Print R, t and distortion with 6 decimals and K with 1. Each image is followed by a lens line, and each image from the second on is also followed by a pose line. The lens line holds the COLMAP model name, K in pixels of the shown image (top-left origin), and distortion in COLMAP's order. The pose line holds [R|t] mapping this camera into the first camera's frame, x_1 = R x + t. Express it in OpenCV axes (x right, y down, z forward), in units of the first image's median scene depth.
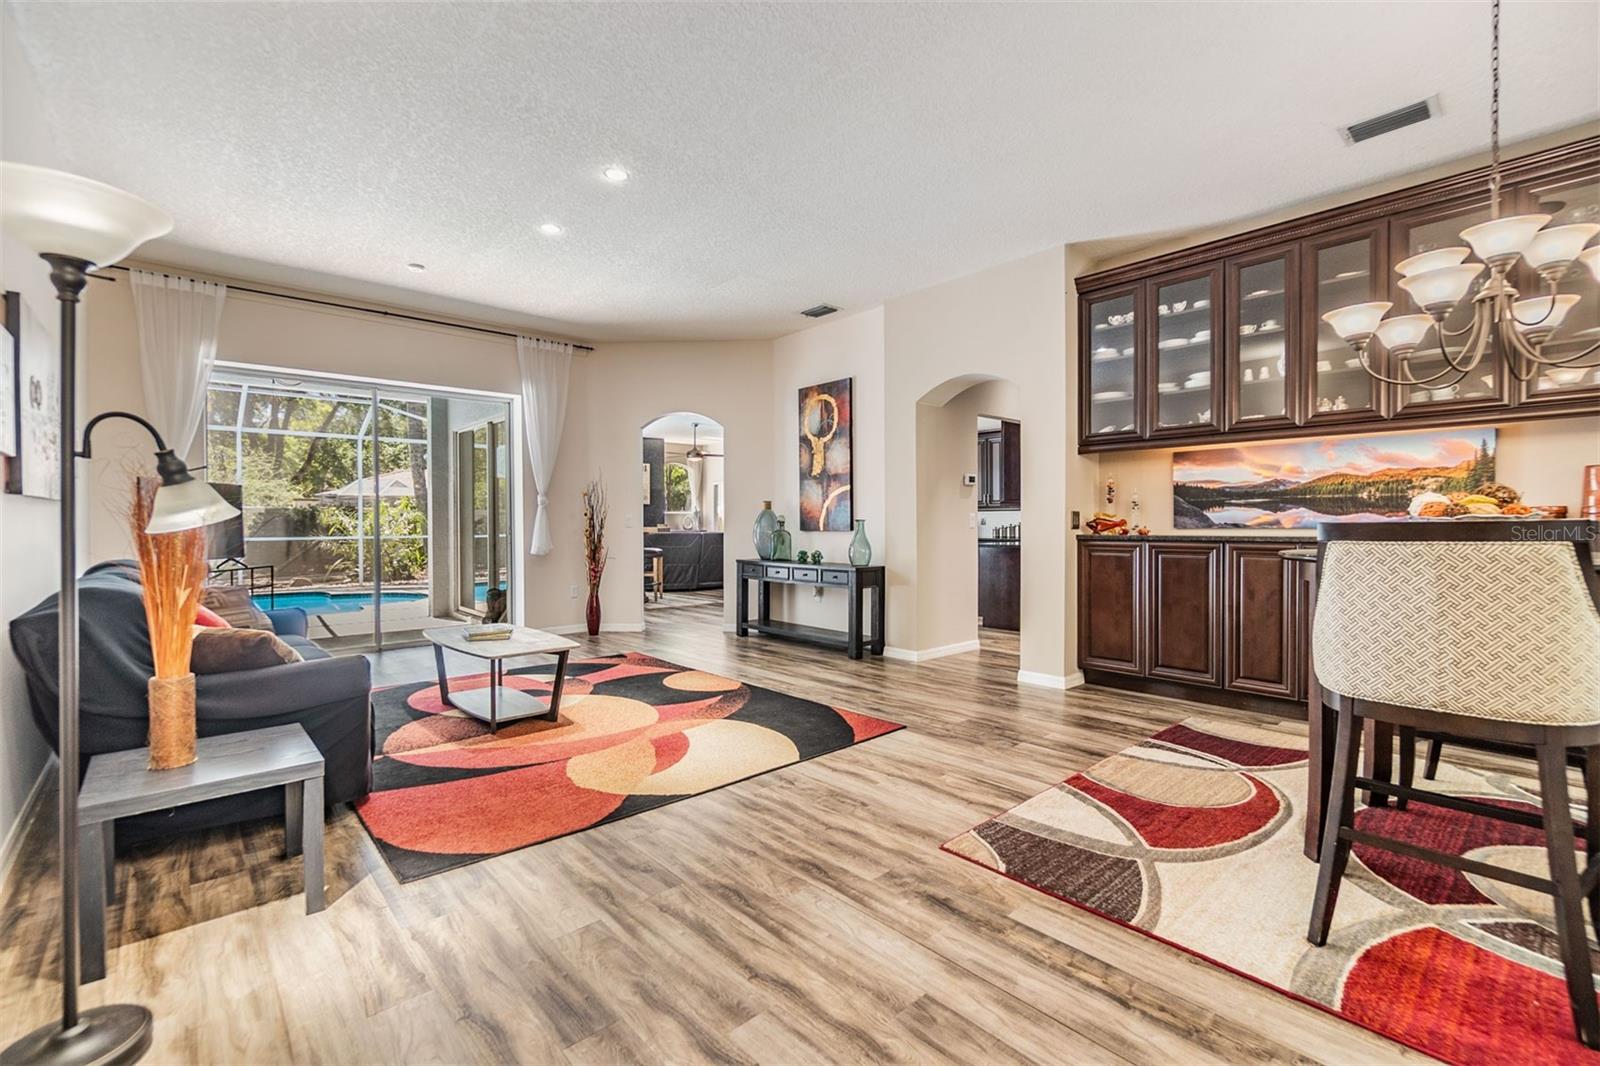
lens RADIAL K [[698.4, 0, 794.9], [0, 698.4, 525.8], [0, 0, 1]] dist [-0.002995, 0.000445]
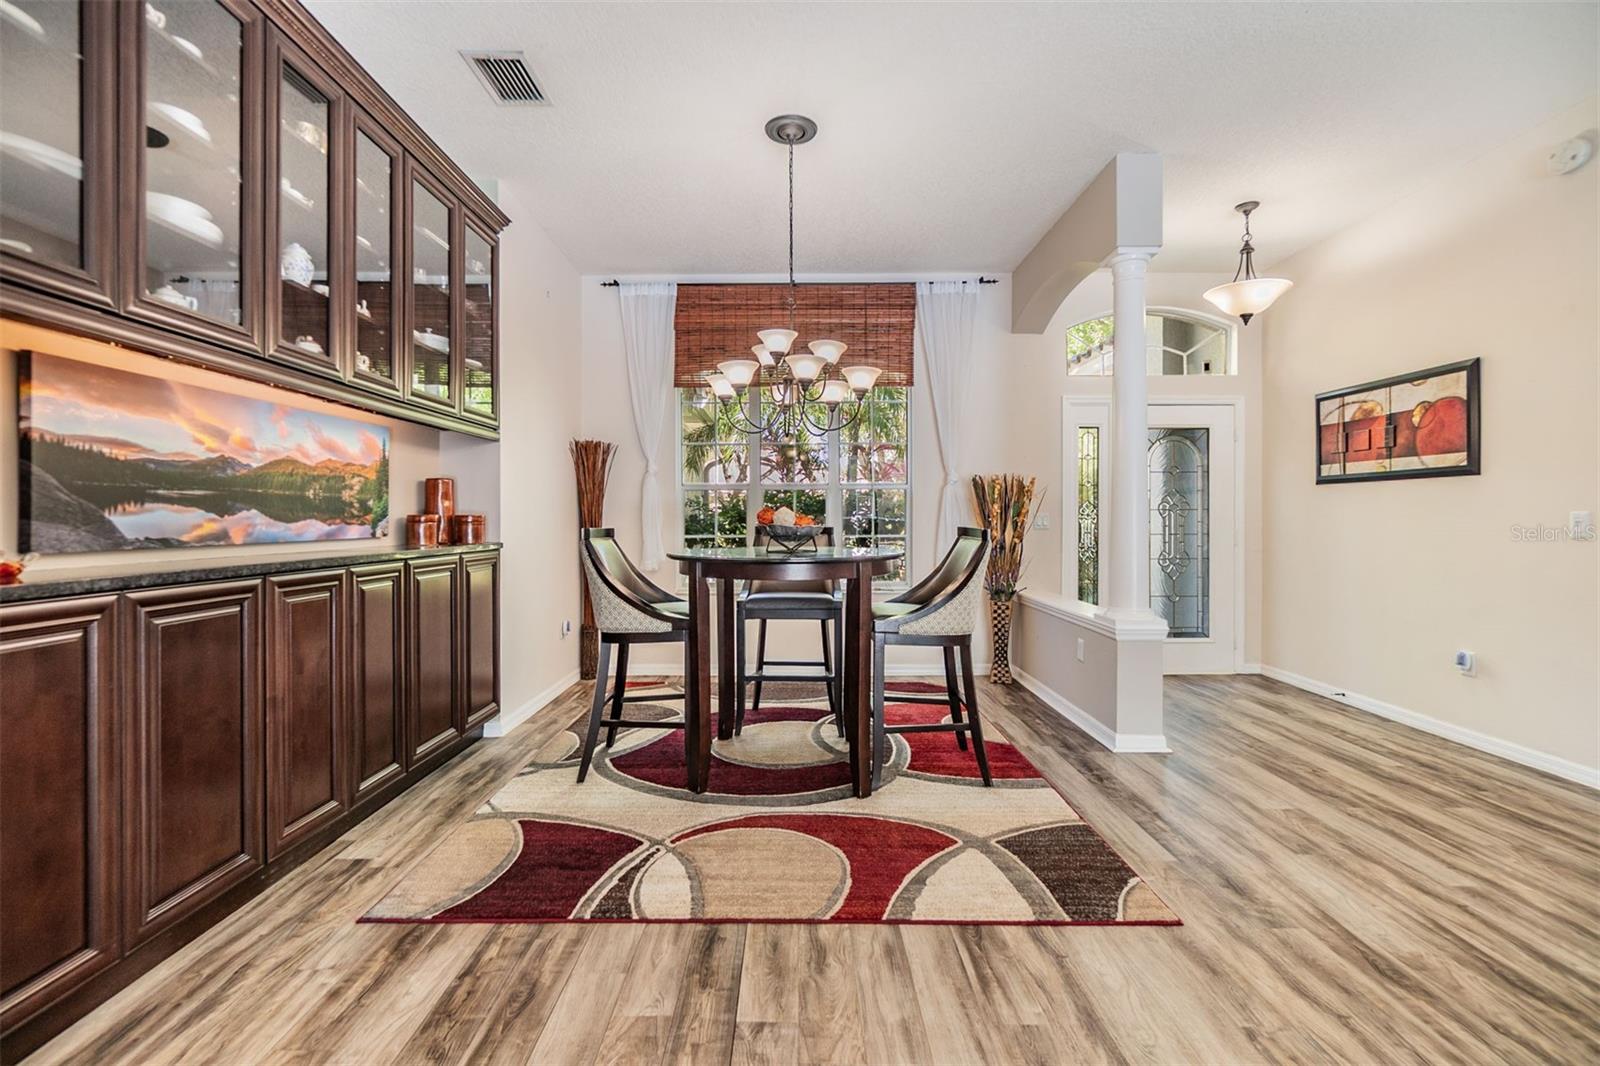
lens RADIAL K [[698.4, 0, 794.9], [0, 698.4, 519.6], [0, 0, 1]] dist [-0.002995, 0.000445]
pose [[-0.739677, 0.004712, 0.672946, -0.008574], [0.007452, 0.999972, 0.001189, -0.017045], [-0.672921, 0.005895, -0.739691, 1.327034]]
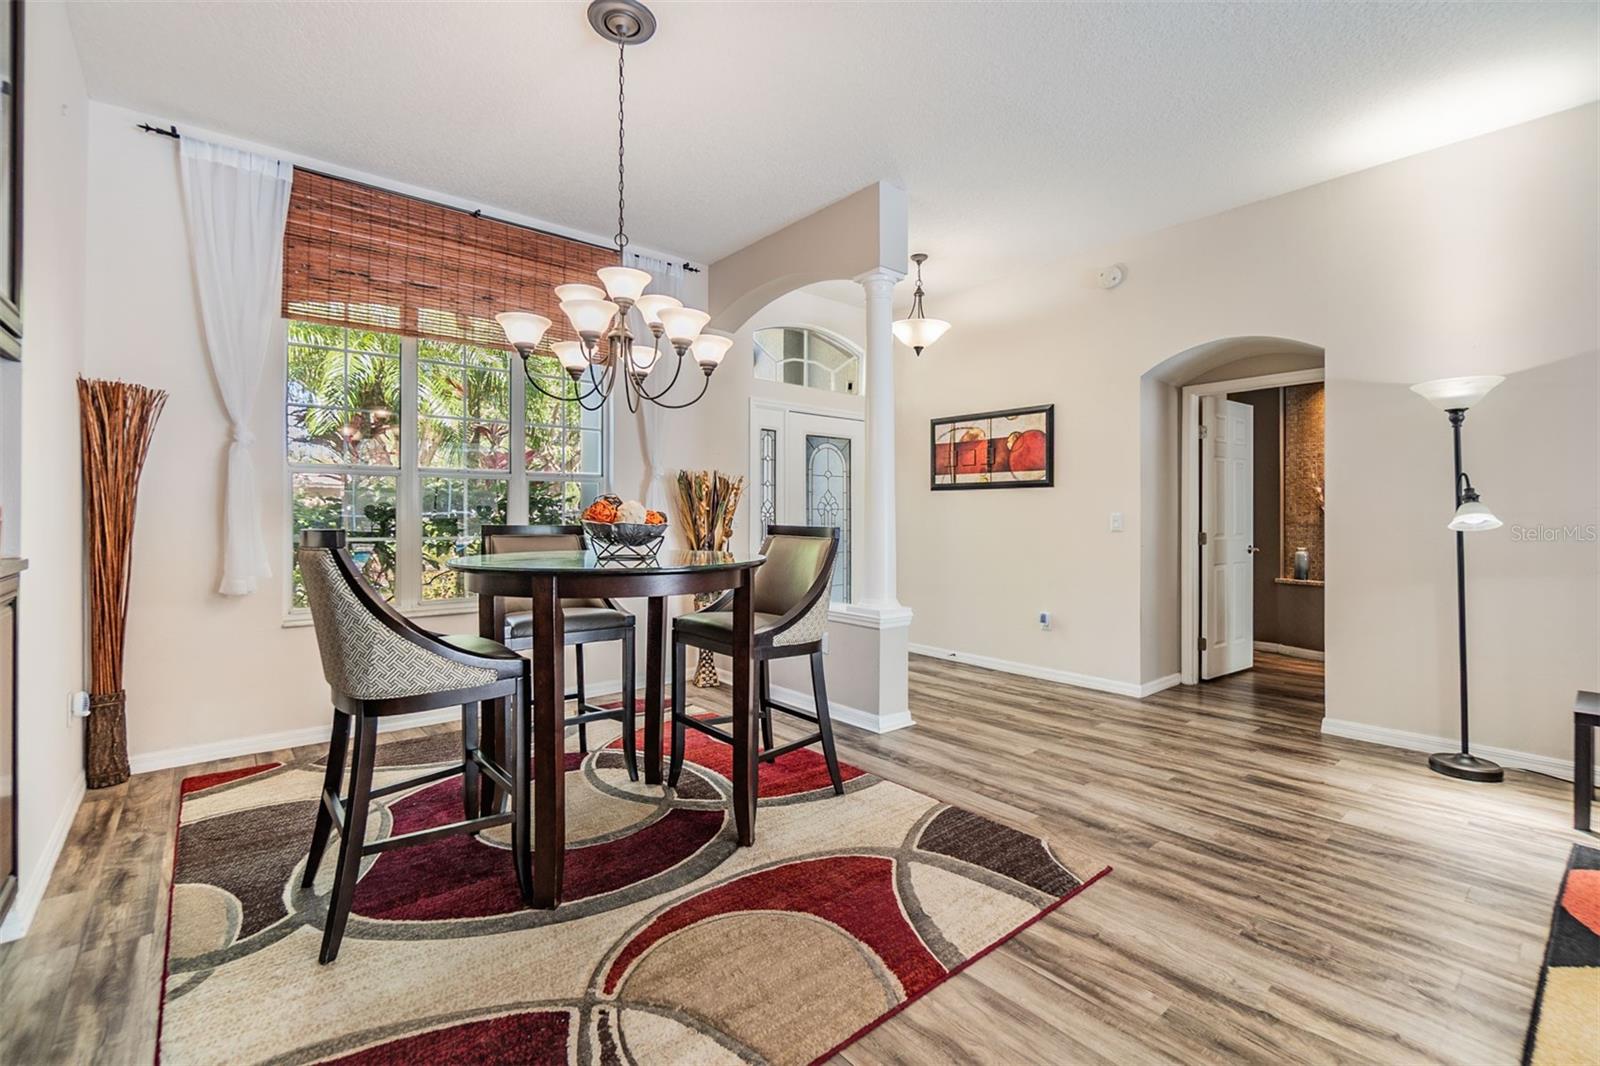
lens RADIAL K [[698.4, 0, 794.2], [0, 698.4, 516.1], [0, 0, 1]] dist [-0.002995, 0.000445]
pose [[-0.999294, 0.002264, 0.037507, 0.418615], [0.002358, 0.999994, 0.002467, -0.018363], [-0.037501, 0.002553, -0.999293, 1.363205]]
